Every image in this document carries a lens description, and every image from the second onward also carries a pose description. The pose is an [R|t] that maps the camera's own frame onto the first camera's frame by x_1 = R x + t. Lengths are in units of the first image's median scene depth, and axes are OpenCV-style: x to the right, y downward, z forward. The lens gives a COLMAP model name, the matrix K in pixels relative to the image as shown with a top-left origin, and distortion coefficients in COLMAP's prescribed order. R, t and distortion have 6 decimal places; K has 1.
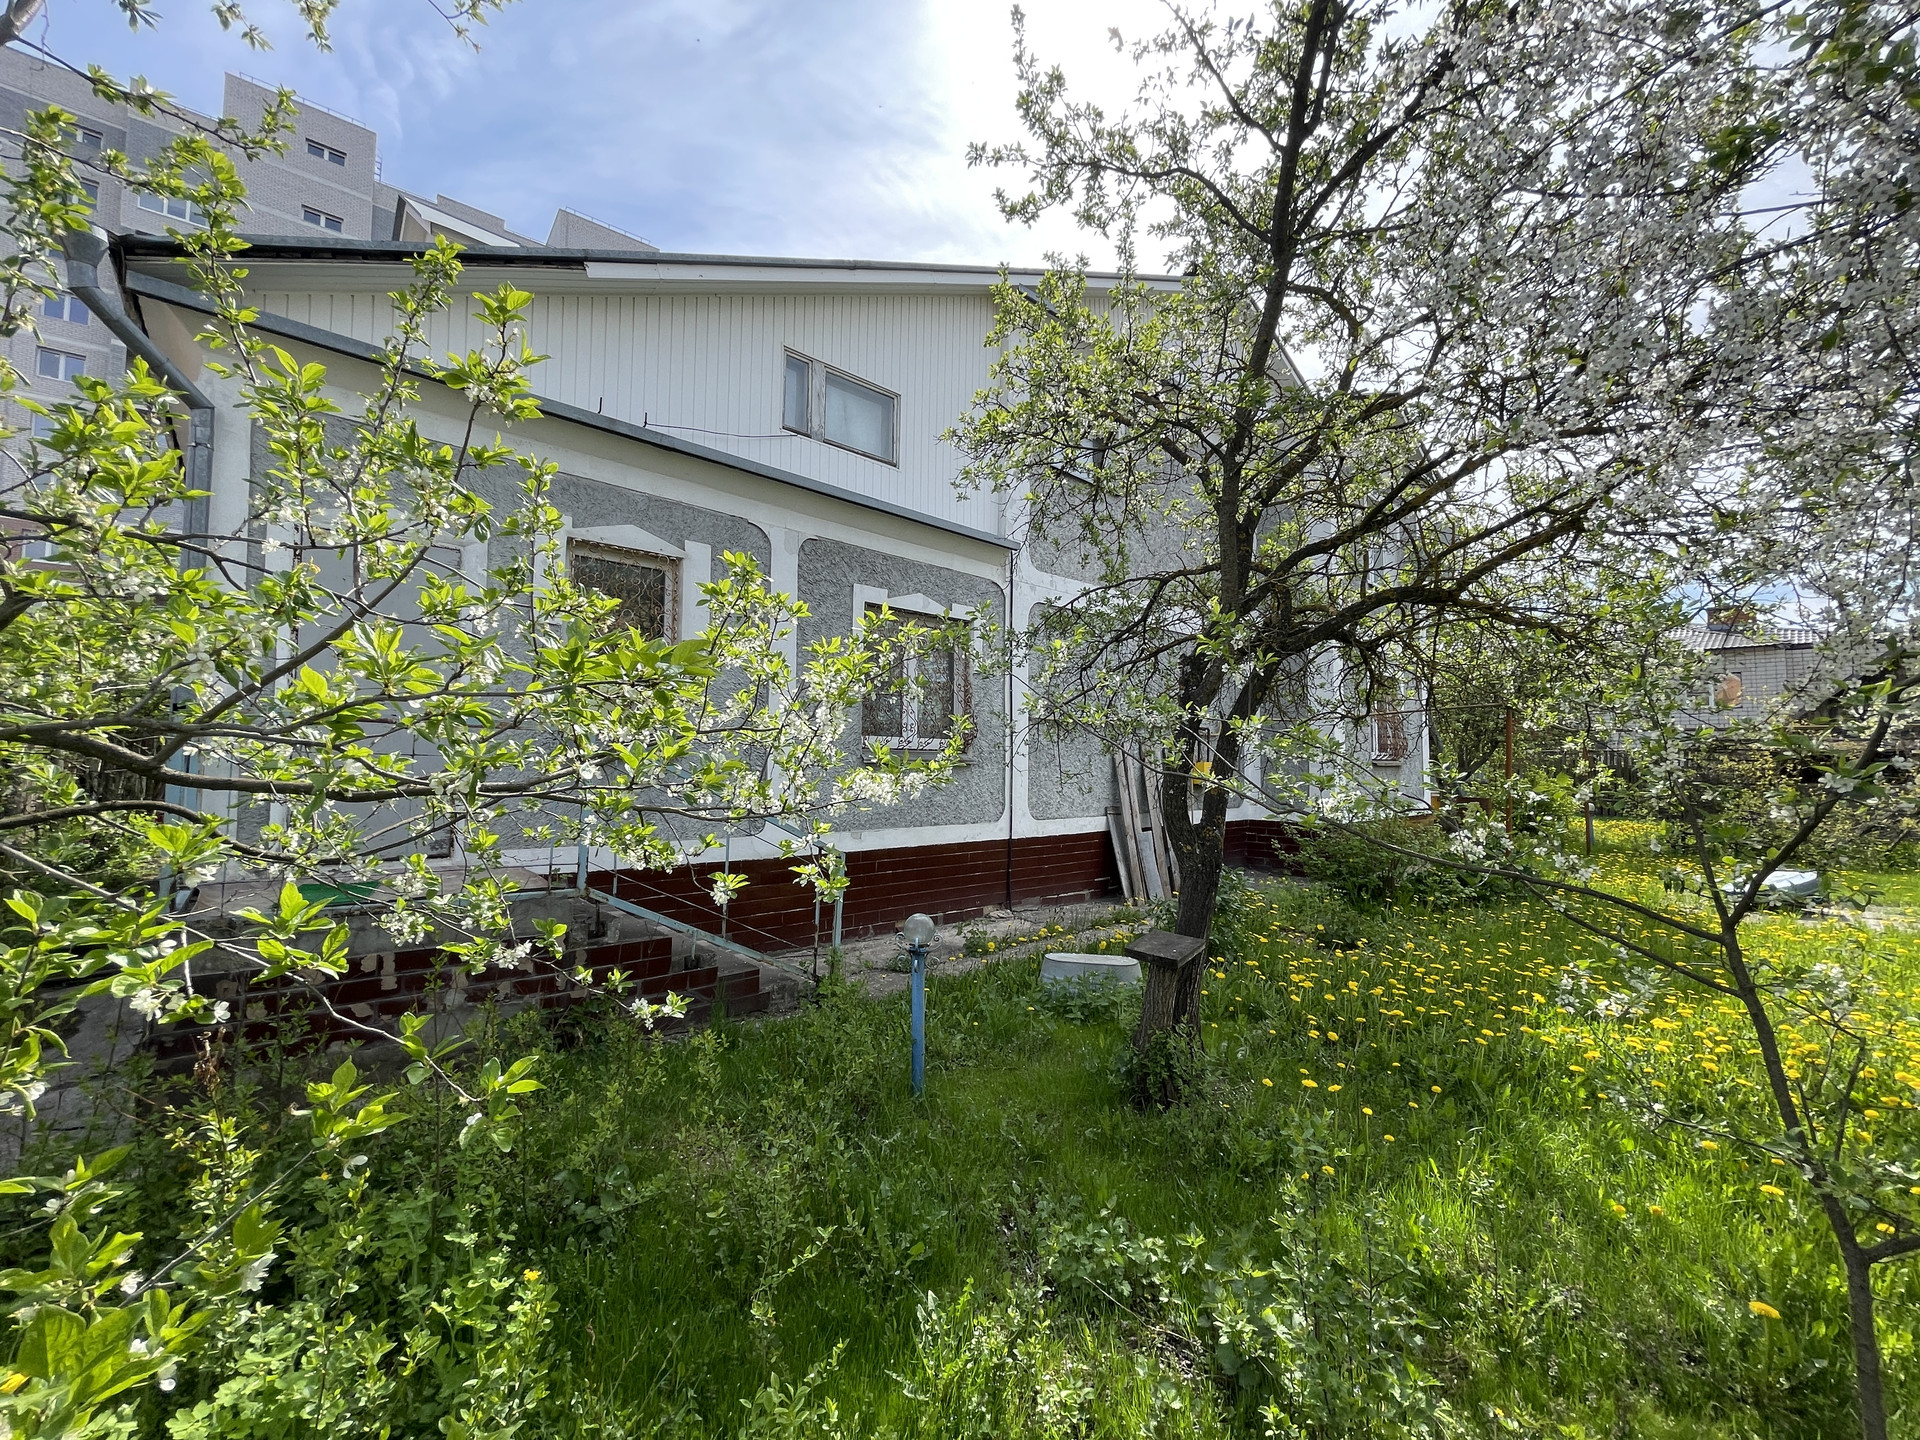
lens RADIAL K [[774.3, 0, 959.6], [0, 774.3, 722.4], [0, 0, 1]] dist [-0.000080, 0.001157]
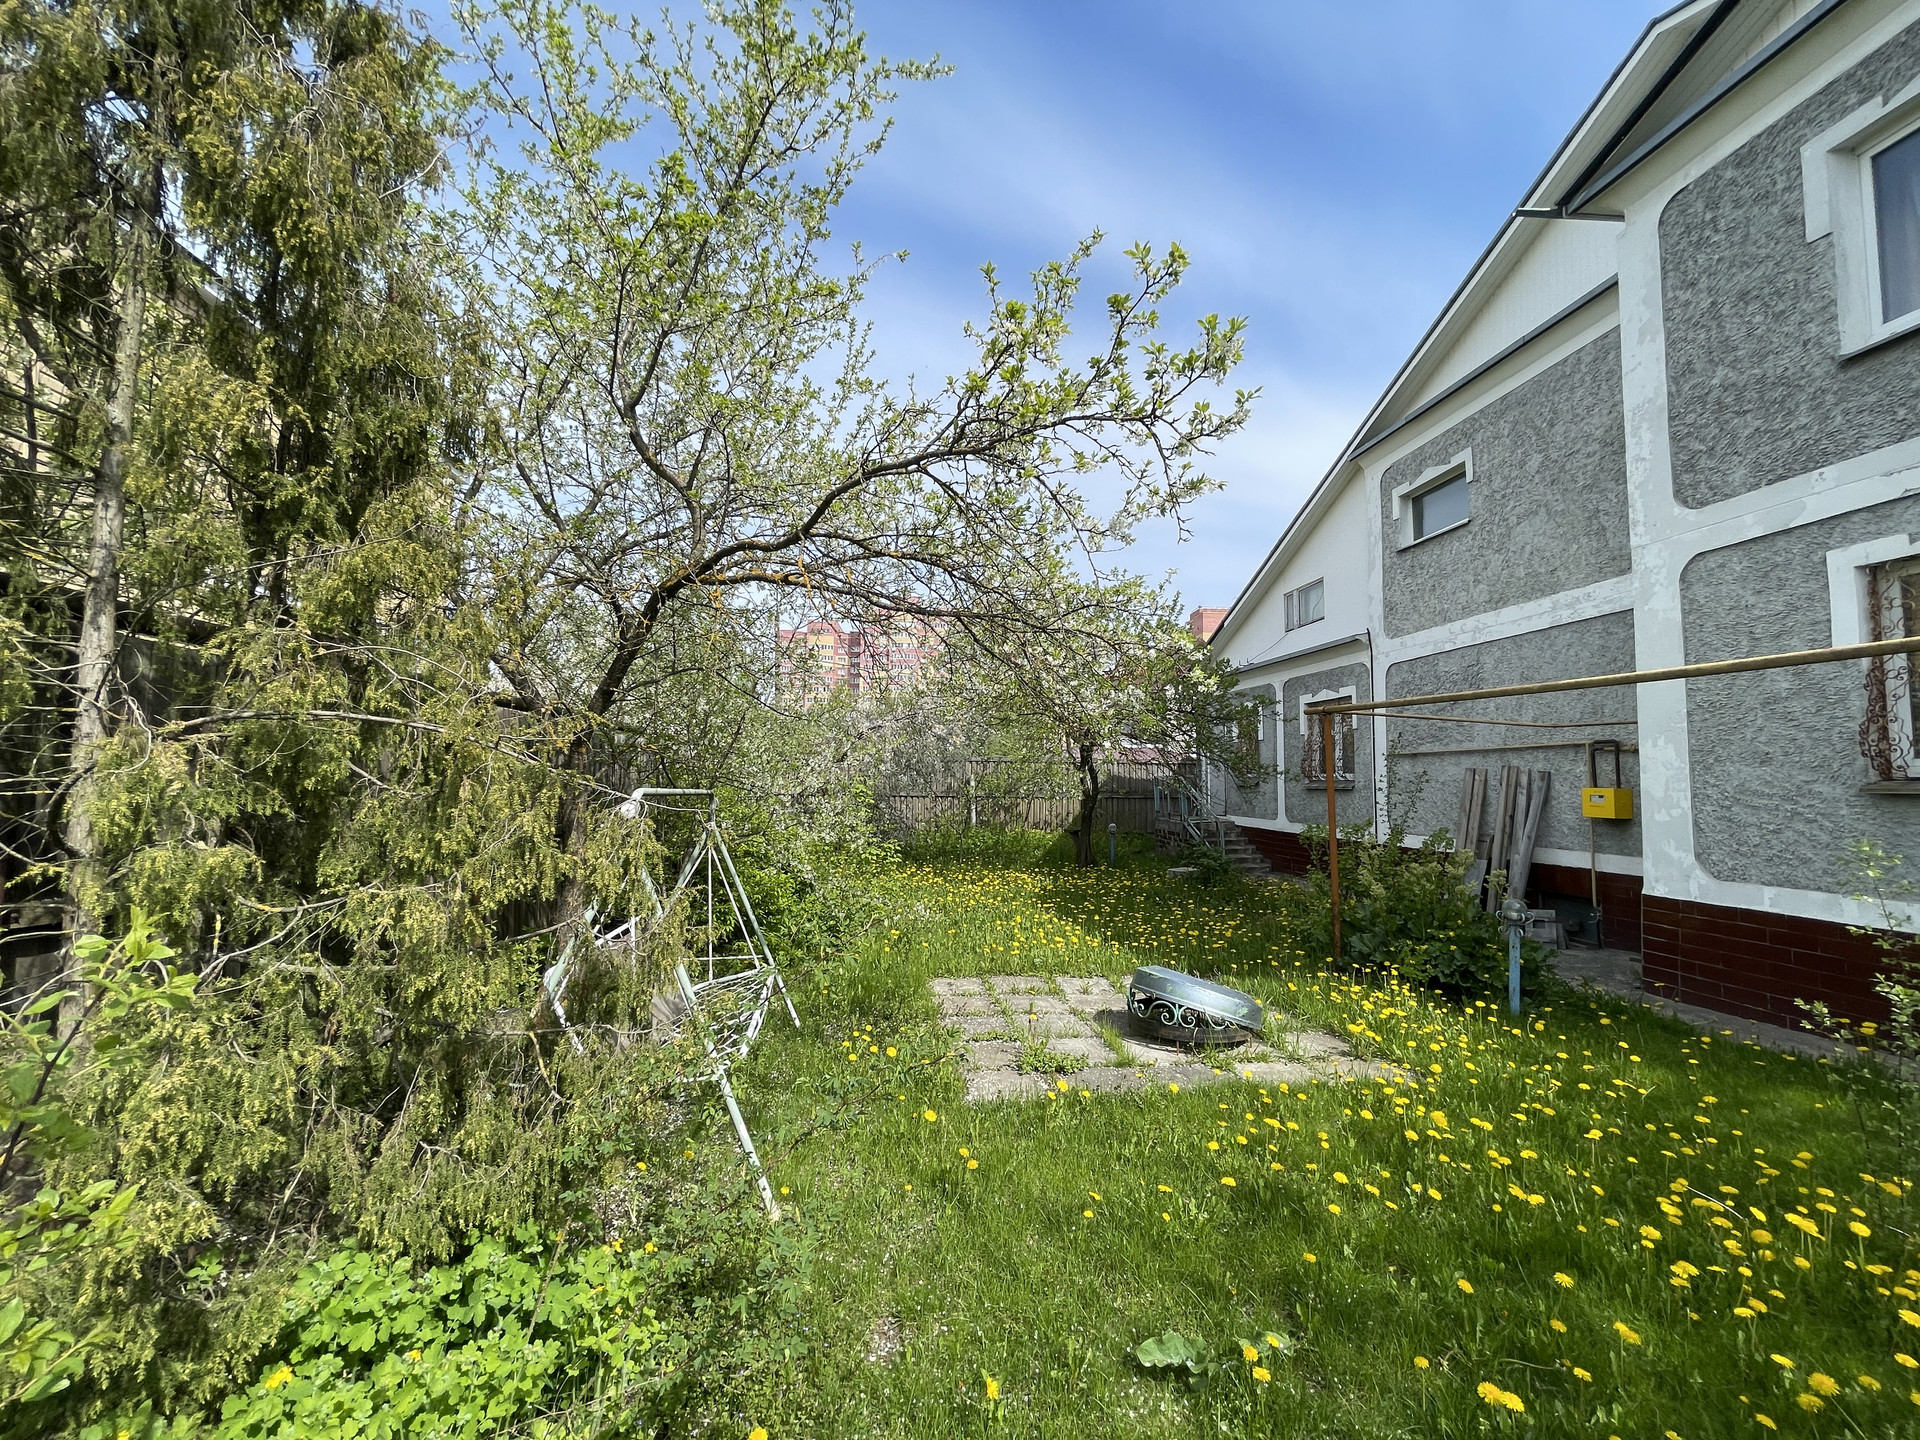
lens RADIAL K [[774.3, 0, 960.3], [0, 774.3, 725.3], [0, 0, 1]] dist [-0.000080, 0.001157]
pose [[-0.568526, -0.068996, -0.819767, 1.912798], [0.042490, 0.992684, -0.113017, 0.079215], [0.821567, -0.099085, -0.561435, 1.351426]]
